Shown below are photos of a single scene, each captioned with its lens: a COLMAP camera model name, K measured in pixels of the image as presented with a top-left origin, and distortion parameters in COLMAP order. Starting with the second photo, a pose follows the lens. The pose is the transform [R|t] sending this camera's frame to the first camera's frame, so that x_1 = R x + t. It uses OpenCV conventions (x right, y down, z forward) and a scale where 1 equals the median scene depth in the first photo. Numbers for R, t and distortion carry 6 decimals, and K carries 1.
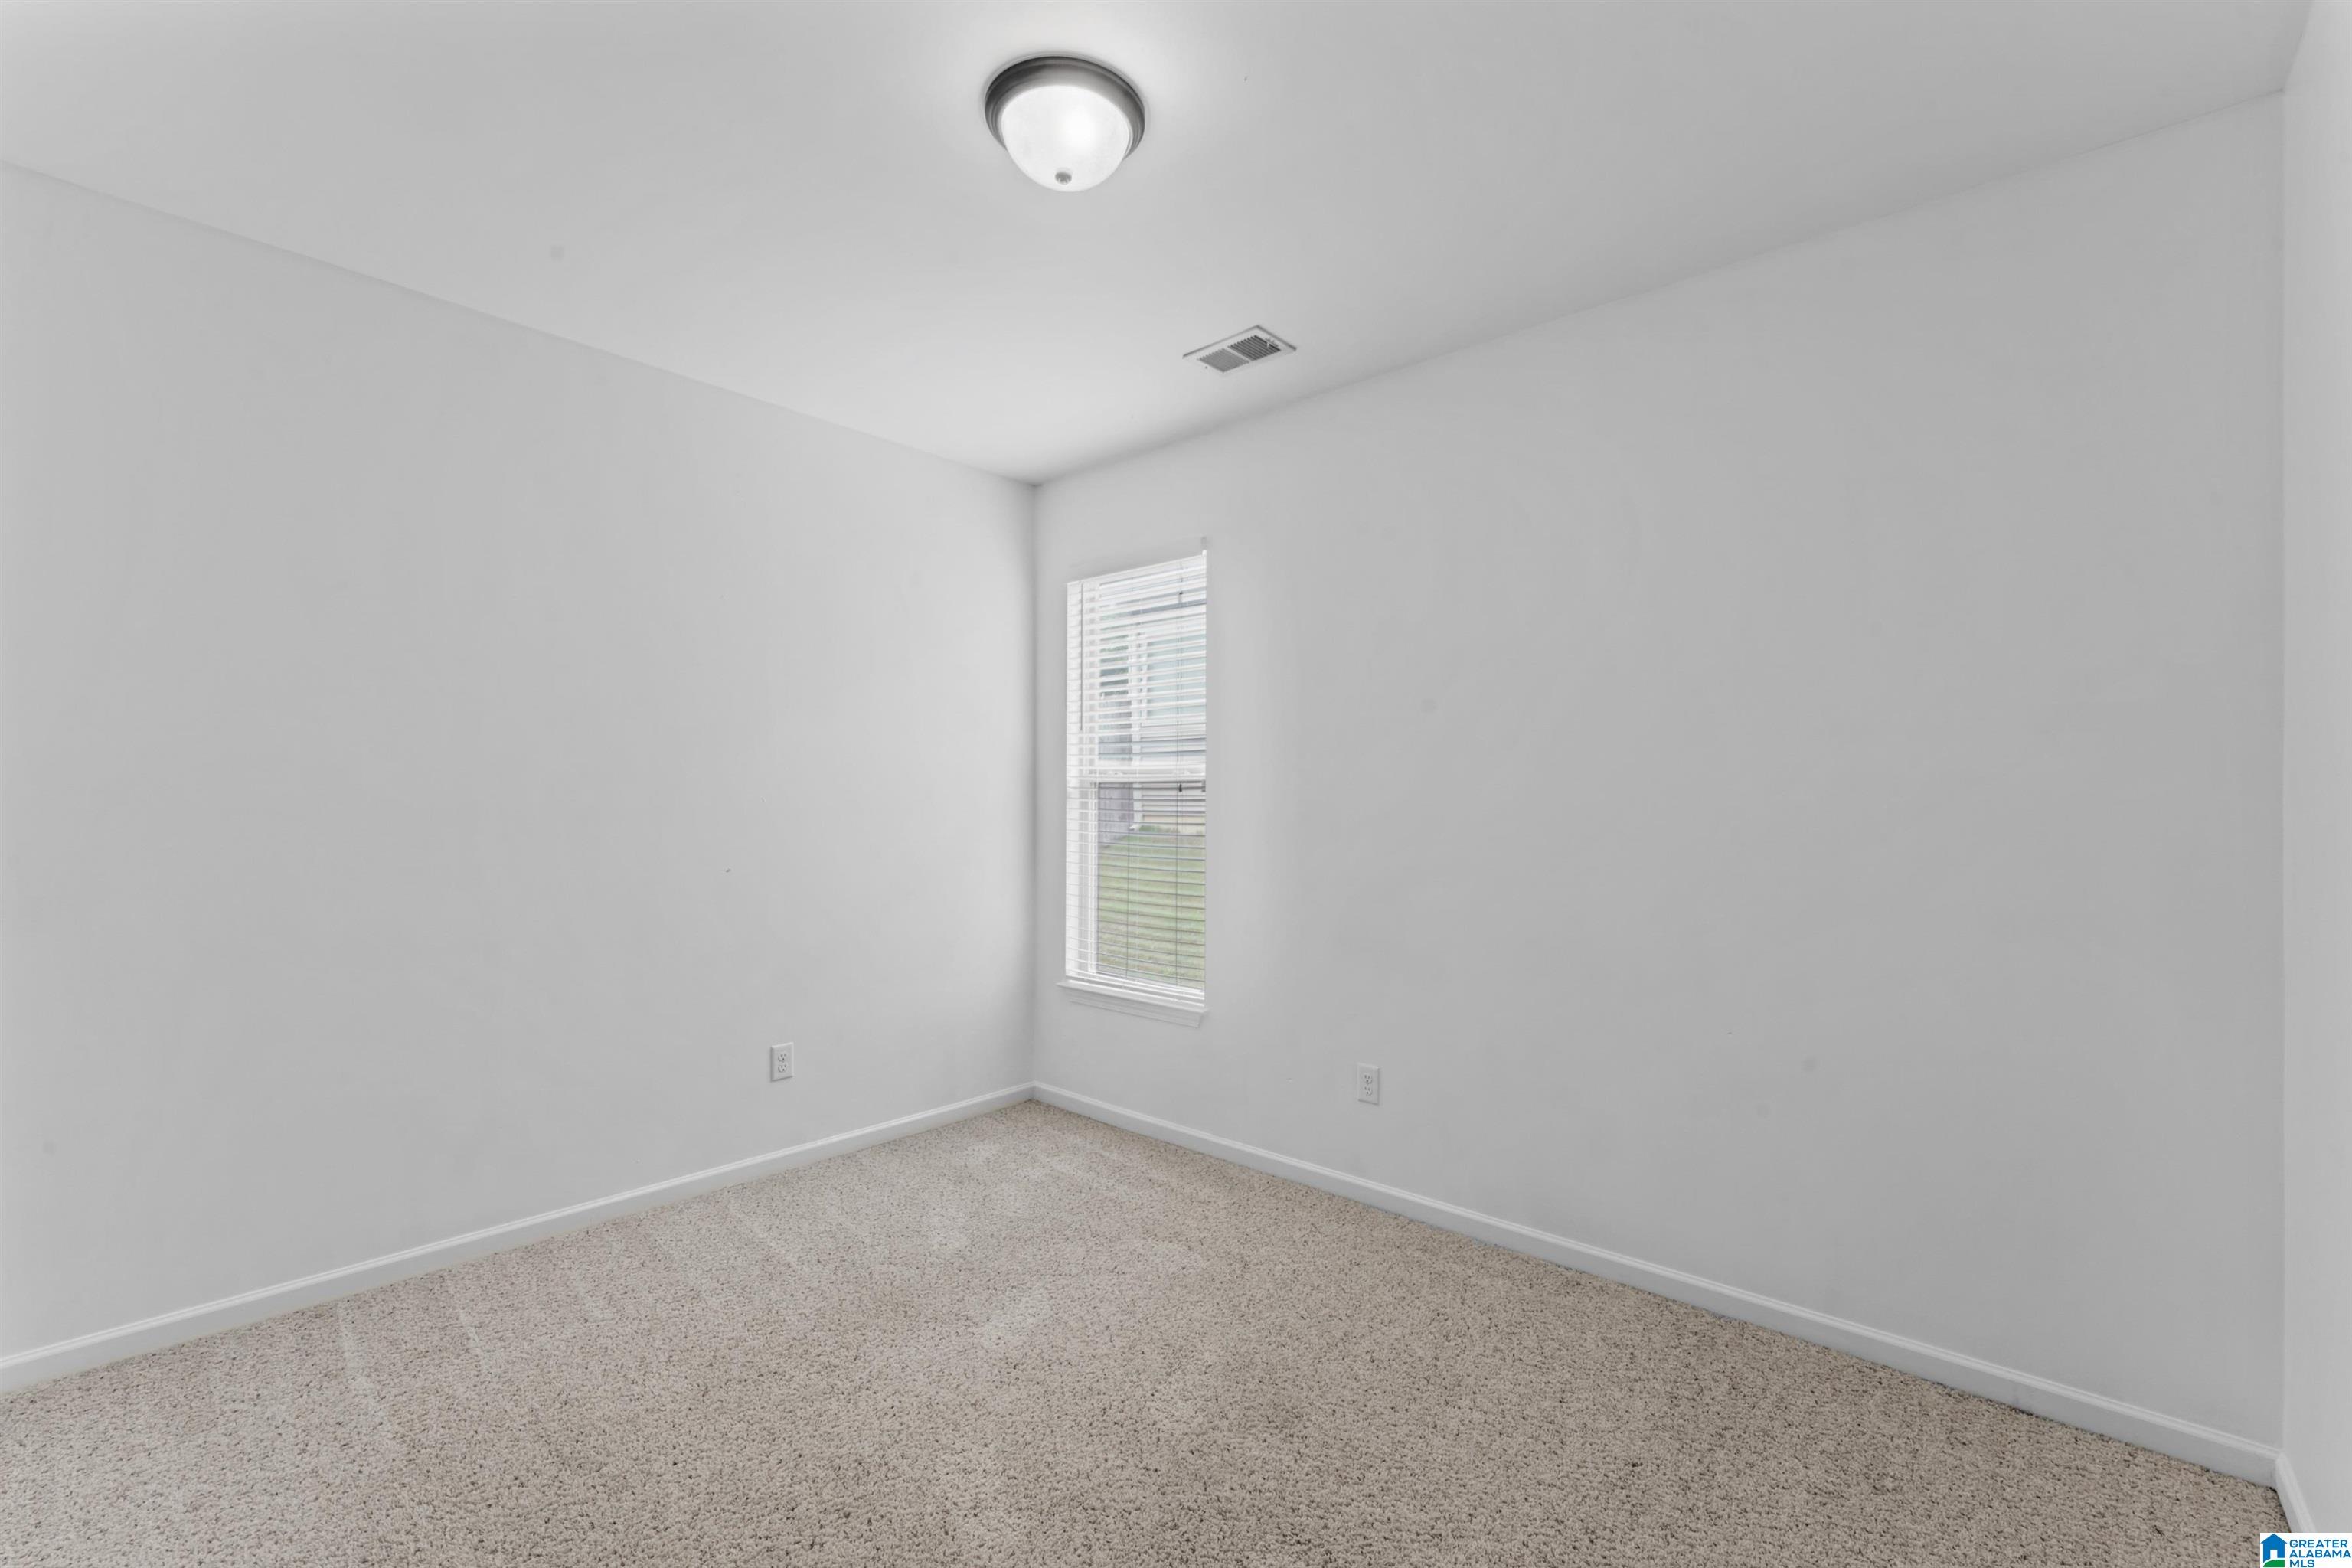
lens RADIAL K [[965.3, 0, 1173.3], [0, 965.3, 787.1], [0, 0, 1]] dist [-0.007024, 0.000198]
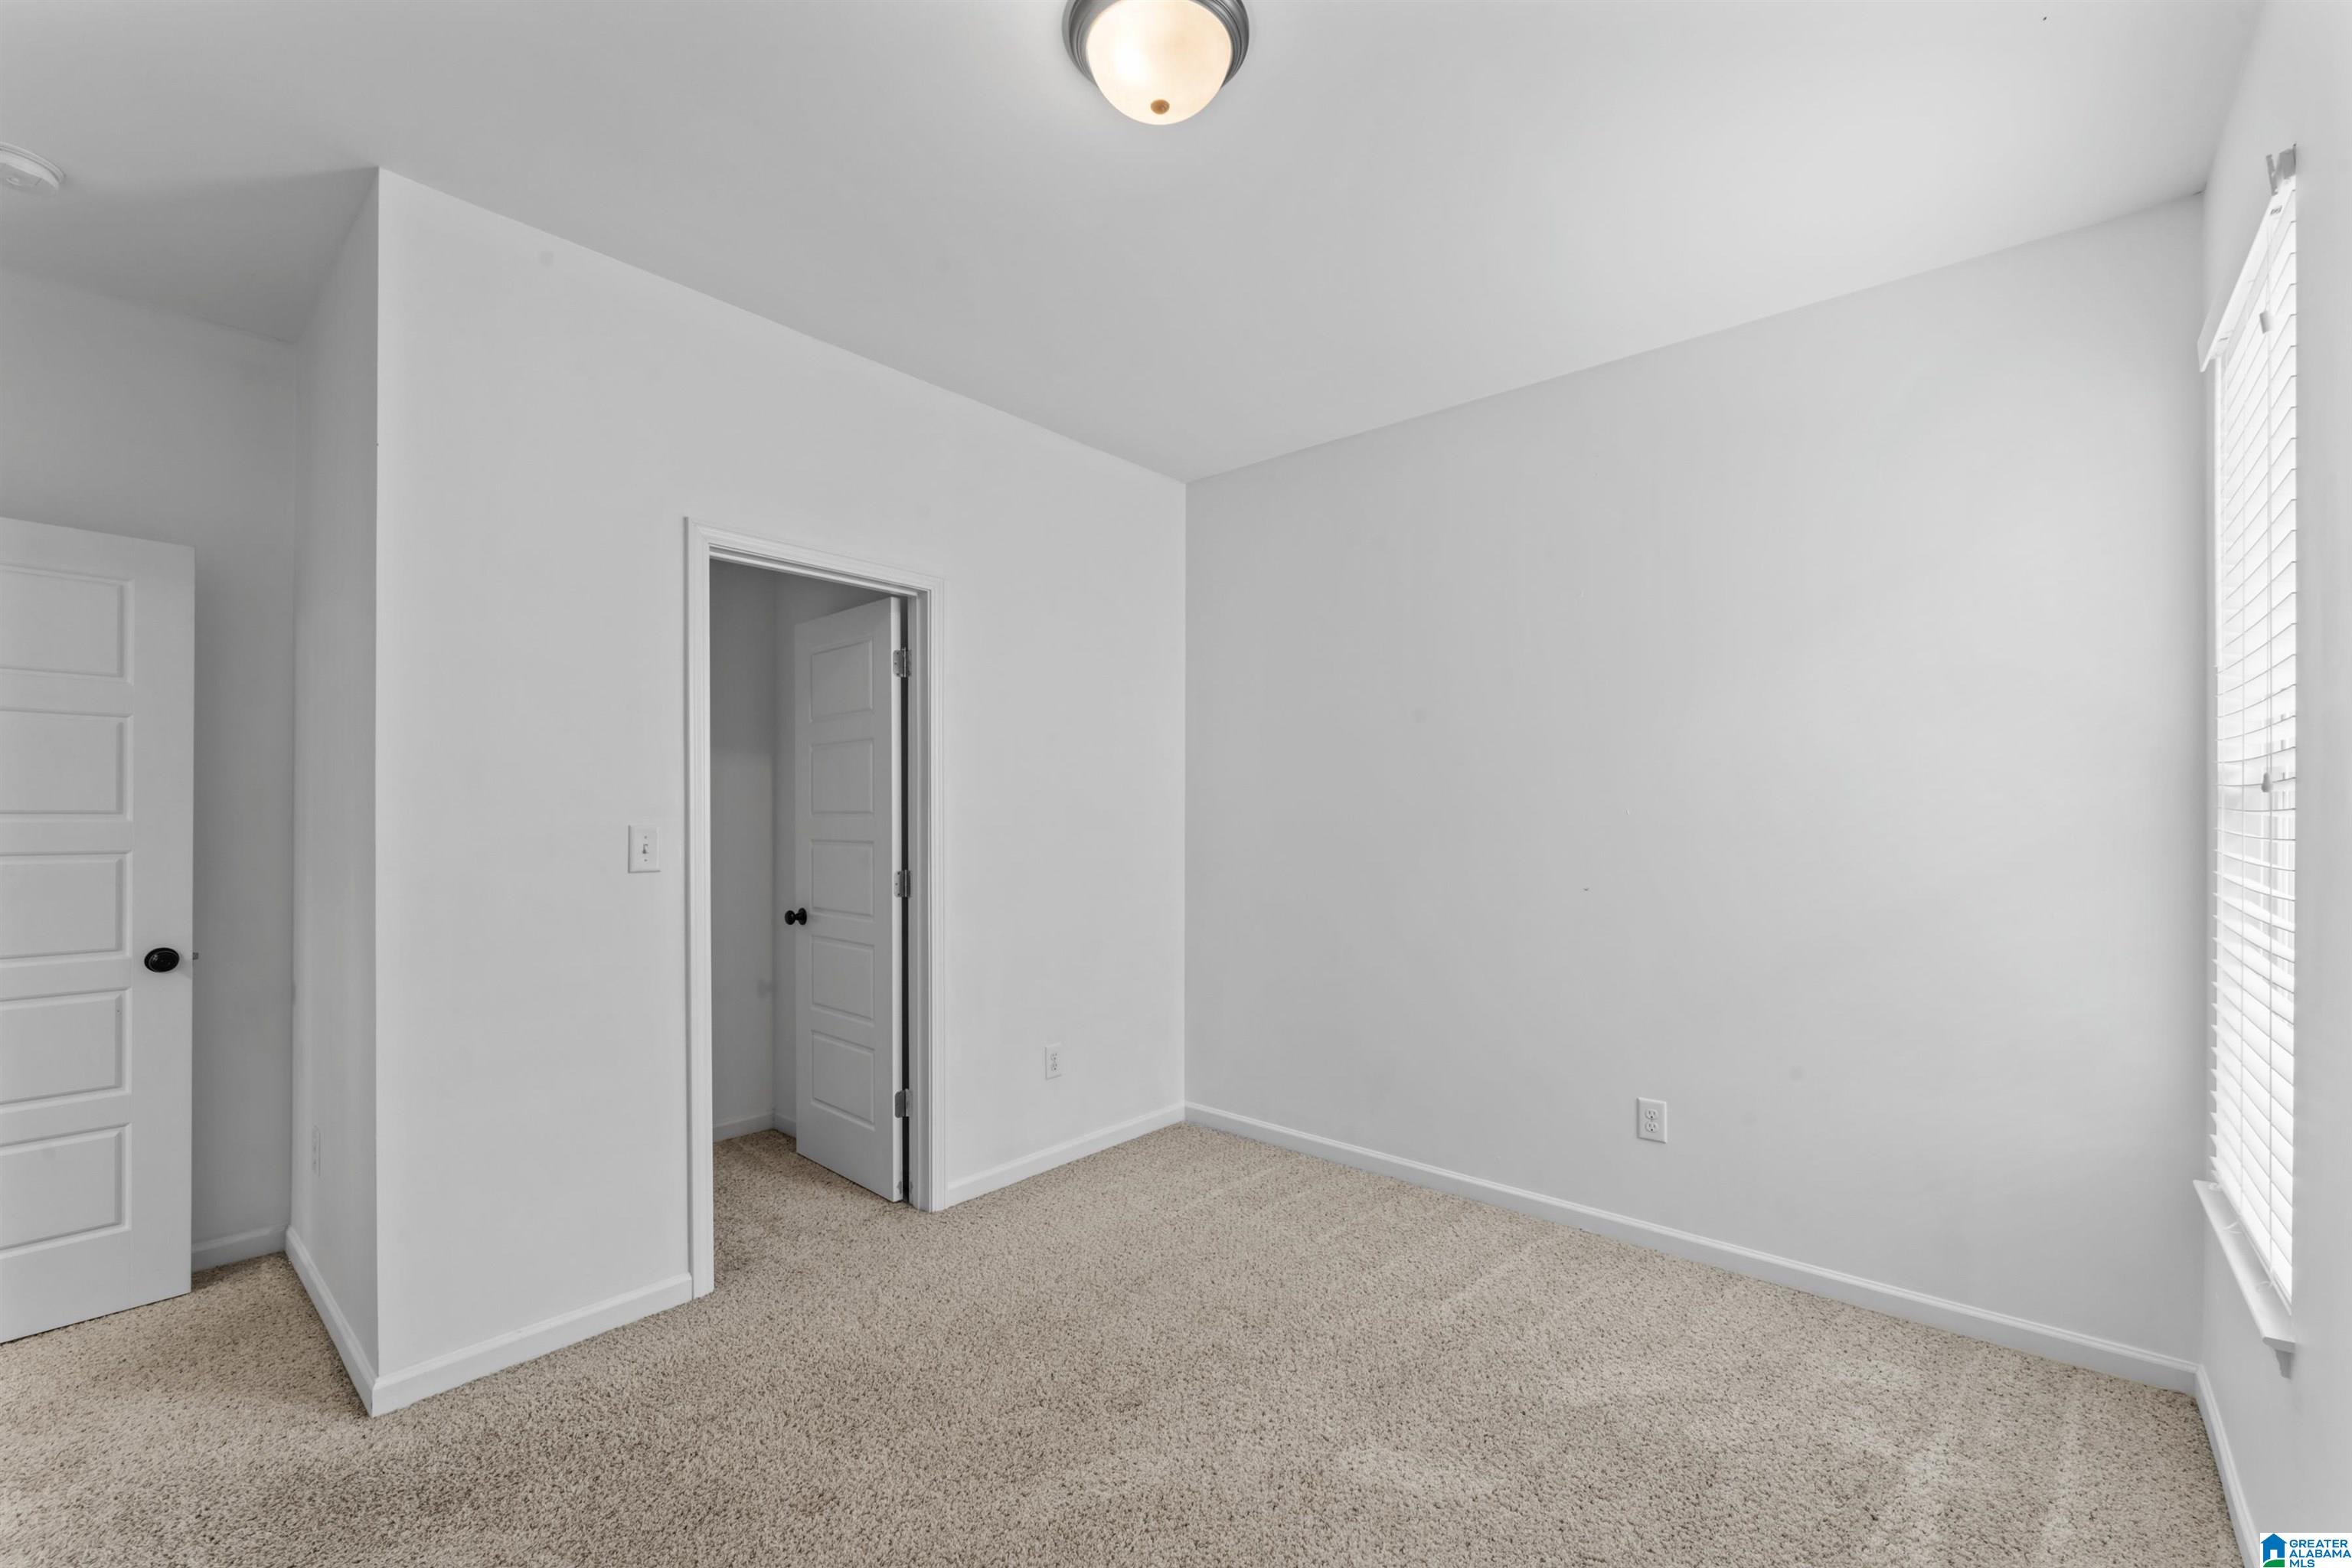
lens RADIAL K [[965.3, 0, 1174.0], [0, 965.3, 794.9], [0, 0, 1]] dist [-0.007024, 0.000198]
pose [[0.054852, -0.008241, -0.998461, 0.438176], [0.002922, 0.999963, -0.008093, 0.000165], [0.998490, -0.002473, 0.054874, 0.537220]]
